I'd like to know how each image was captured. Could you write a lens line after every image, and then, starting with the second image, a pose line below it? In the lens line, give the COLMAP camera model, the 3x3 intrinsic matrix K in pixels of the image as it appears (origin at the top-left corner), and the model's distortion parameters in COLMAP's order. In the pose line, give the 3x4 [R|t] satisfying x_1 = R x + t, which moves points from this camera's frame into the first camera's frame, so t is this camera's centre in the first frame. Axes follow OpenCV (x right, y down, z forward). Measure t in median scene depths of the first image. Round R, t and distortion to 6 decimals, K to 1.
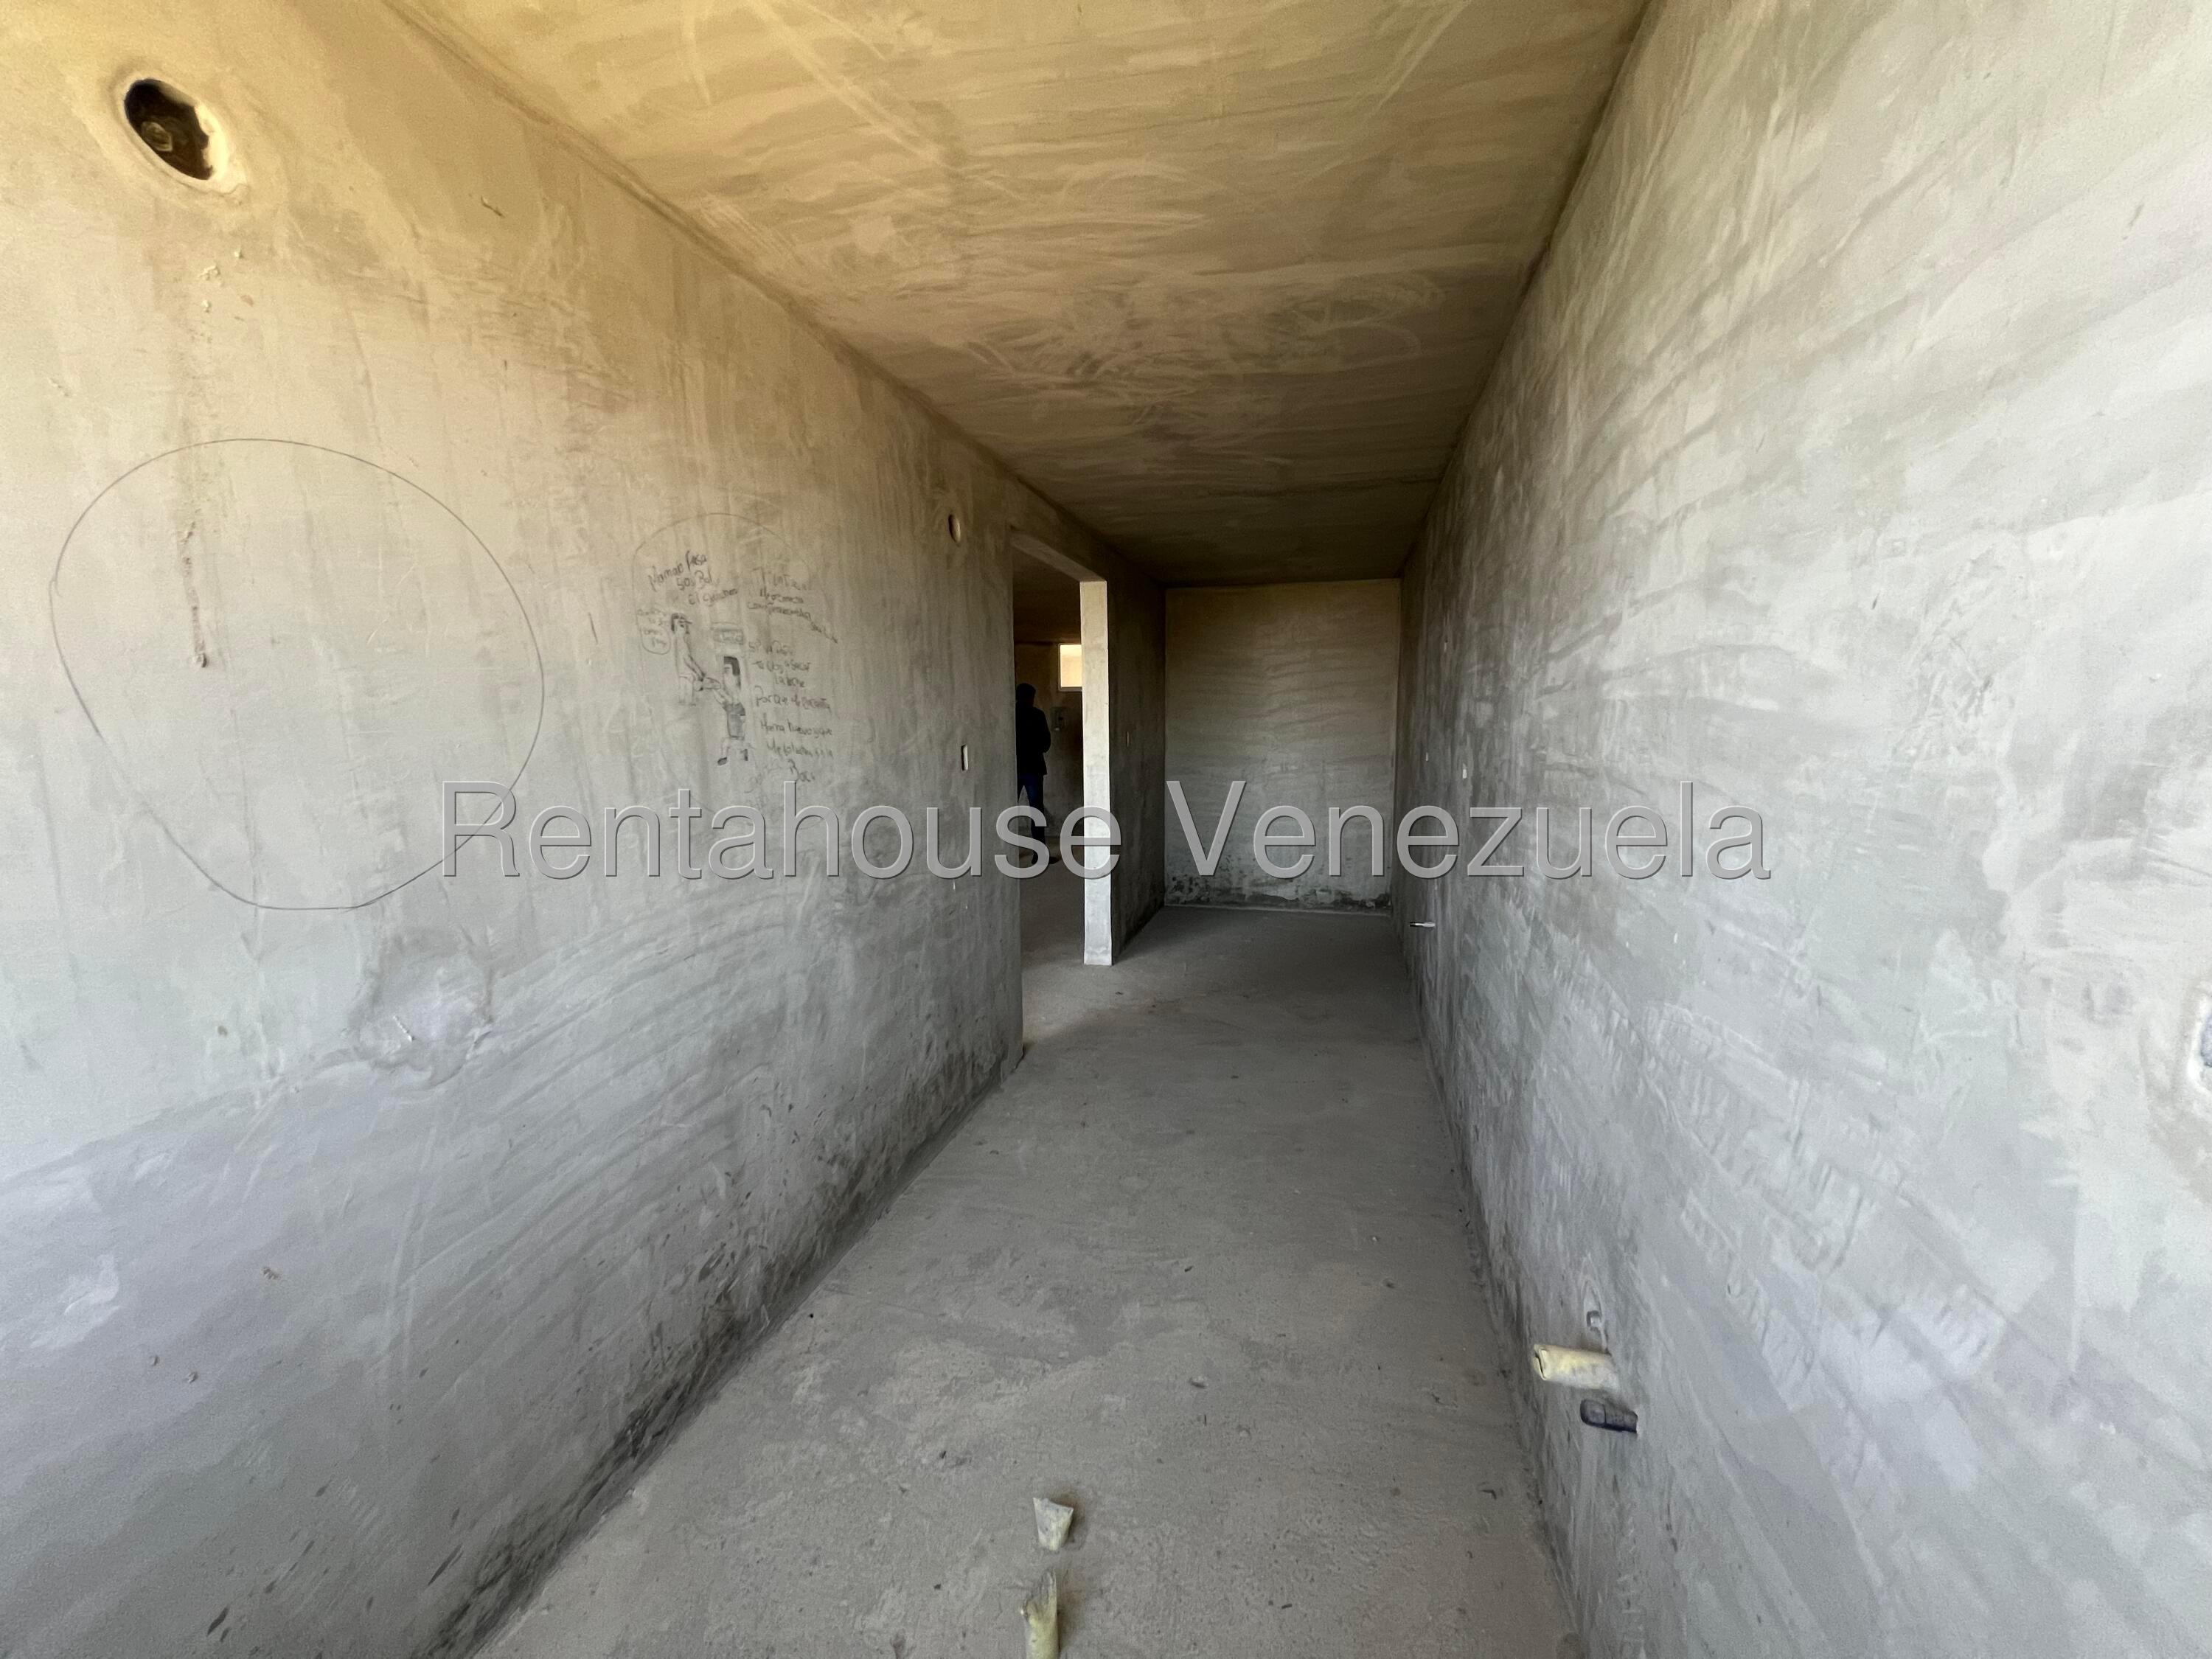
lens RADIAL K [[890.3, 0, 1110.8], [0, 890.3, 827.9], [0, 0, 1]] dist [0.003789, 0.000411]
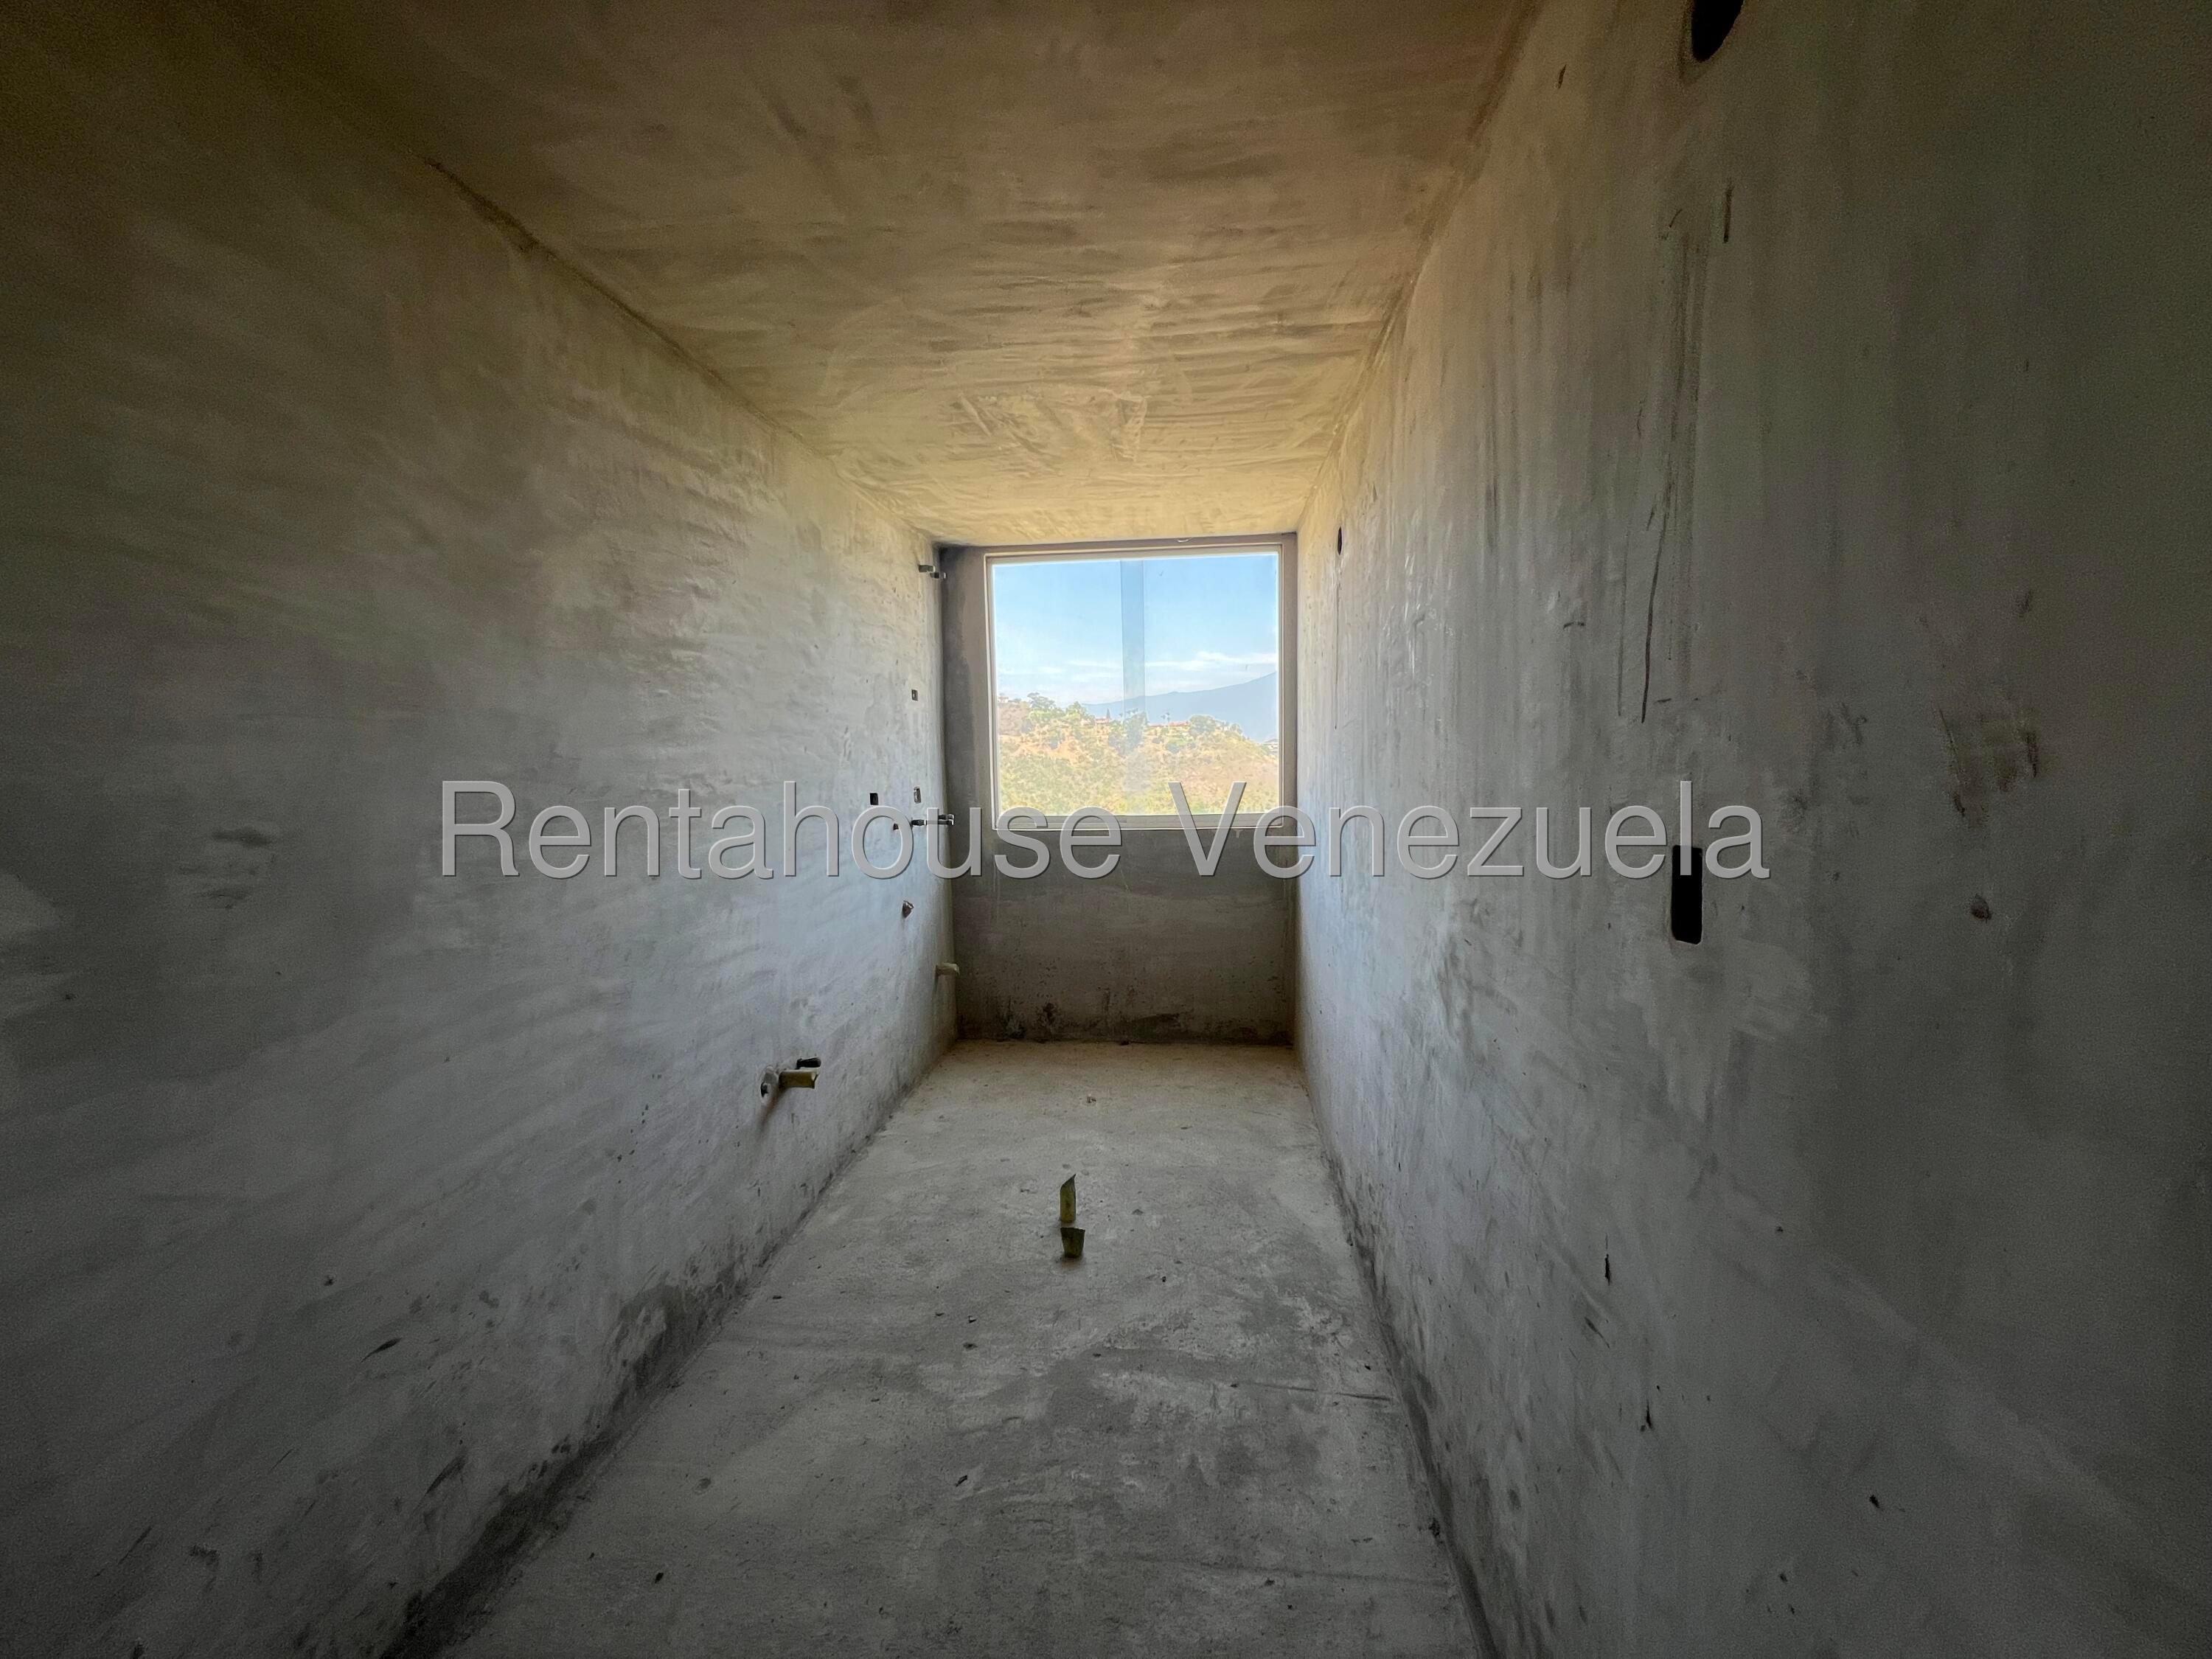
lens RADIAL K [[890.3, 0, 1102.2], [0, 890.3, 846.1], [0, 0, 1]] dist [0.003789, 0.000411]
pose [[-0.990271, 0.028892, -0.136123, 0.070452], [-0.002499, 0.974359, 0.224986, -0.247350], [0.139133, 0.223137, -0.964807, 2.037488]]
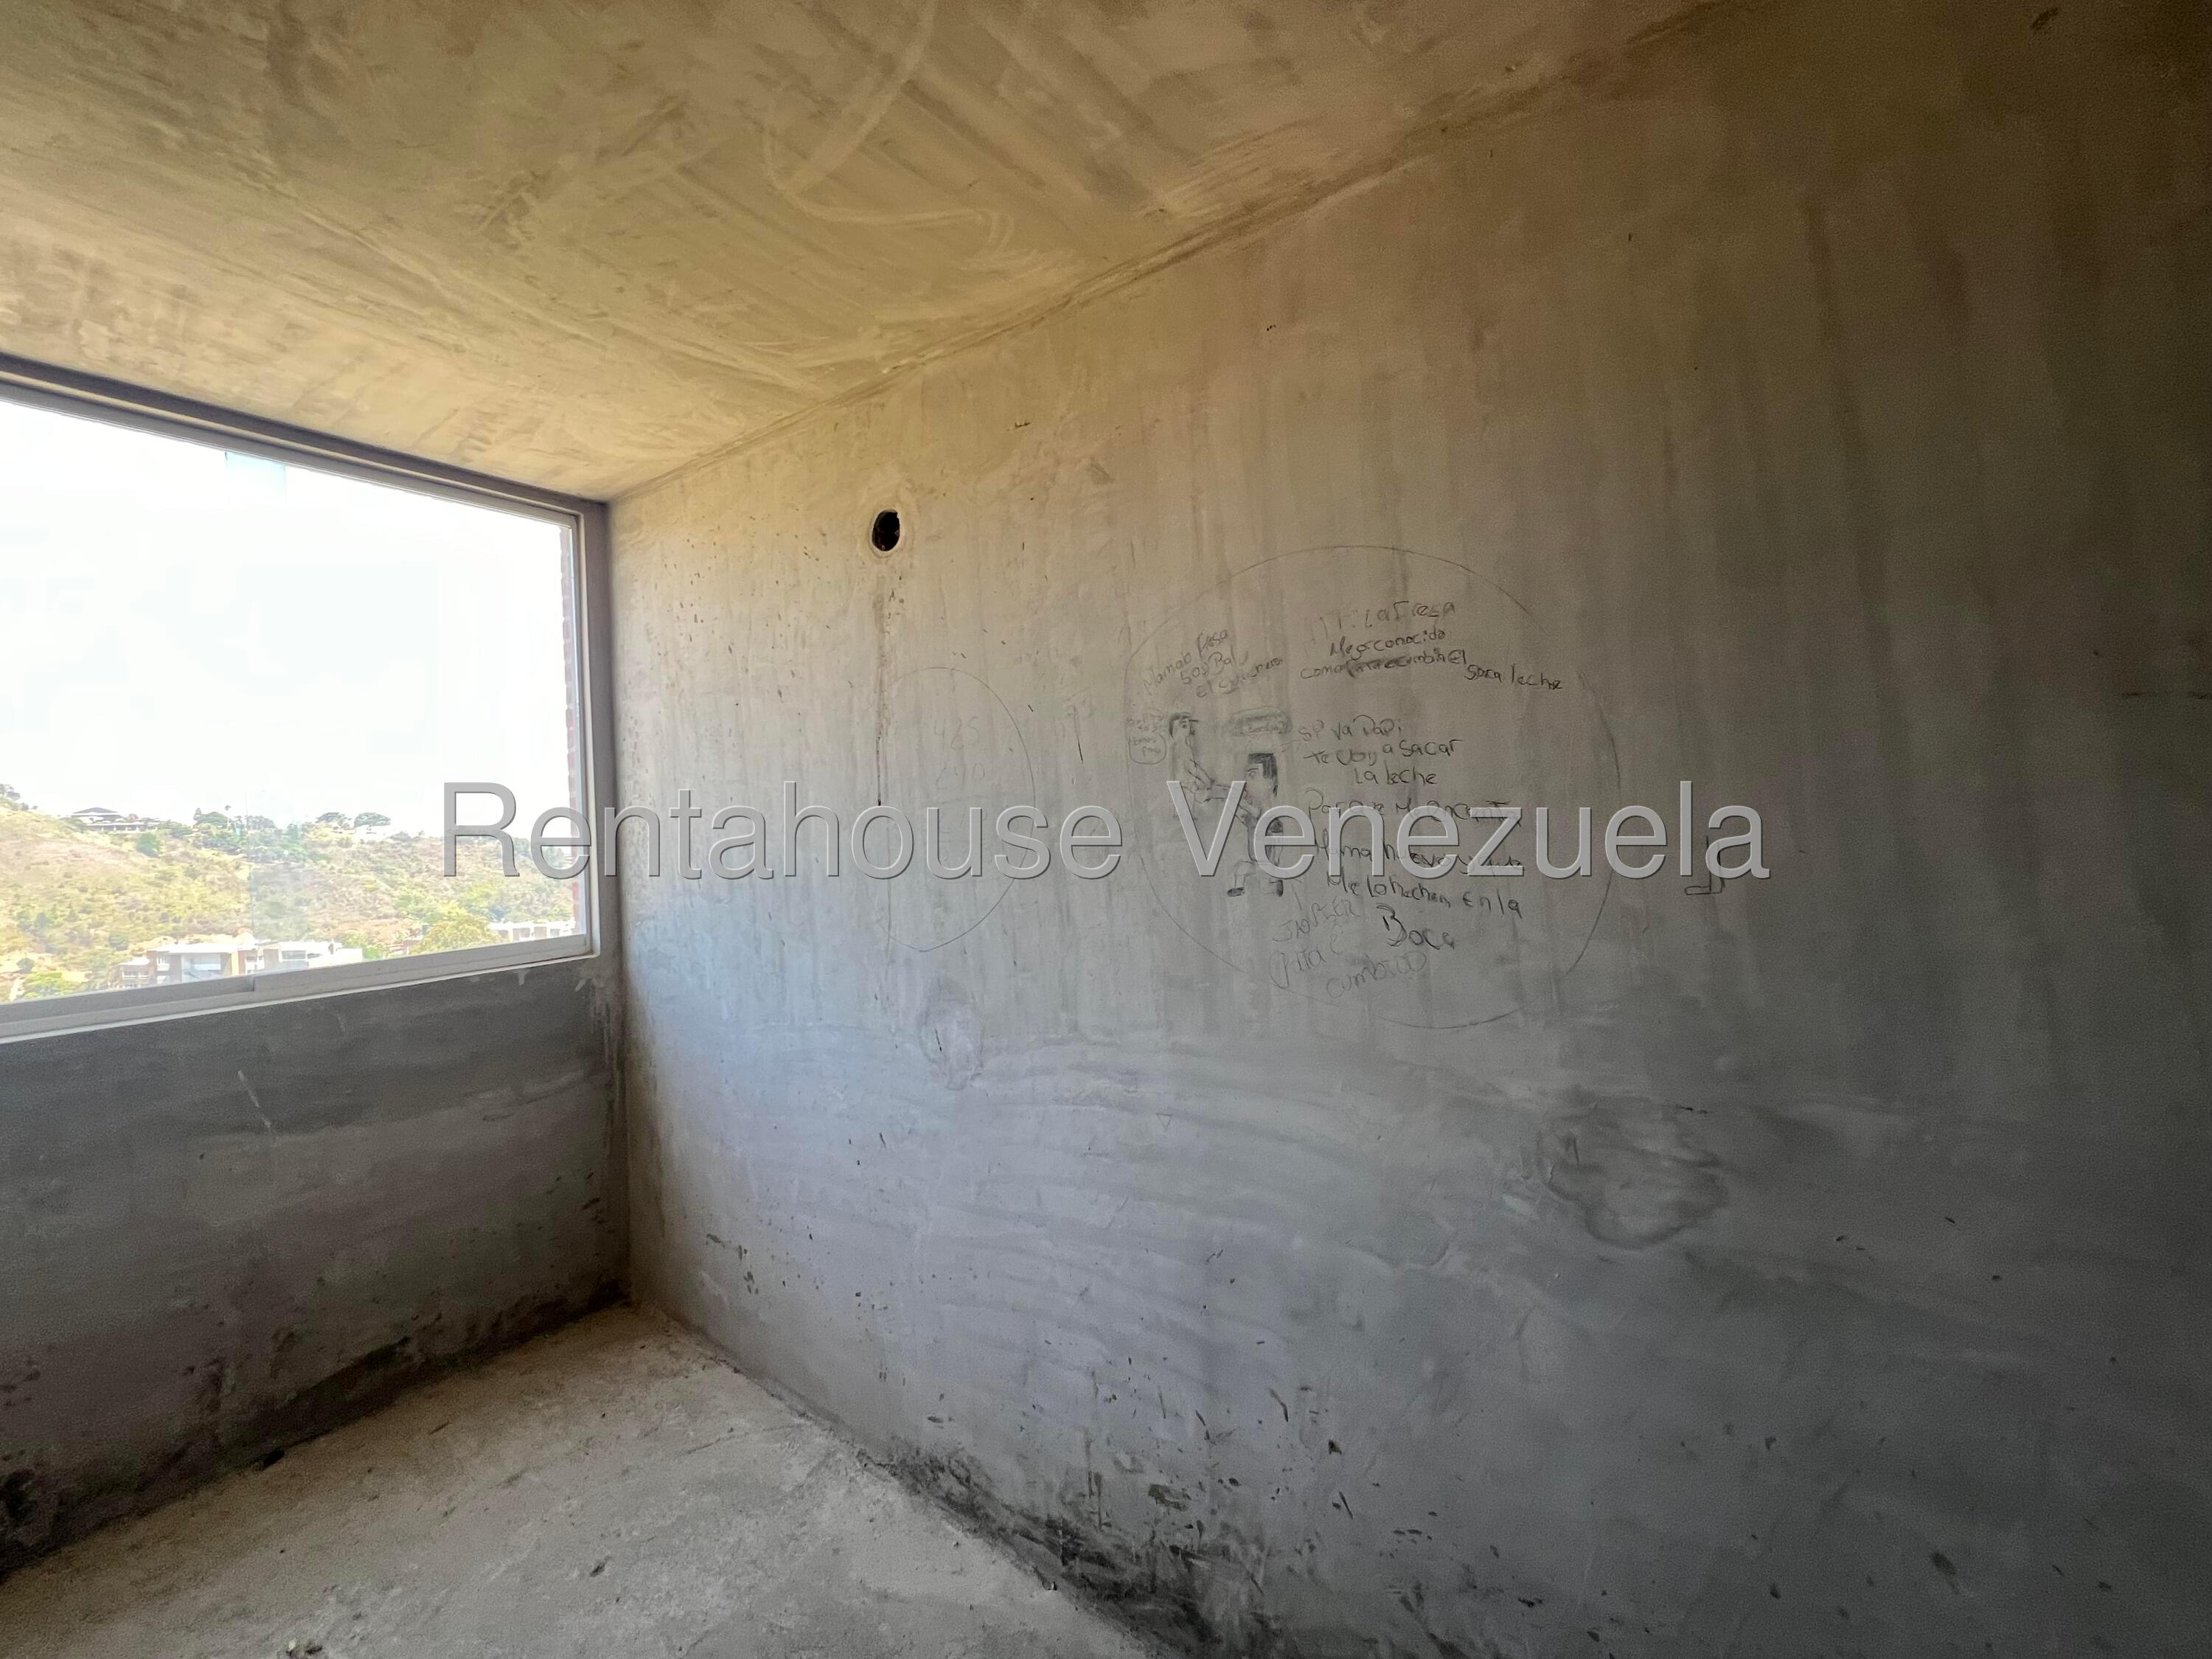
lens RADIAL K [[886.6, 0, 1100.3], [0, 886.6, 838.3], [0, 0, 1]] dist [-0.001115, -0.000662]
pose [[-0.374358, 0.038569, -0.926482, 0.309001], [-0.098130, 0.991876, 0.080942, -0.172098], [0.922077, 0.121217, -0.367532, 1.178635]]
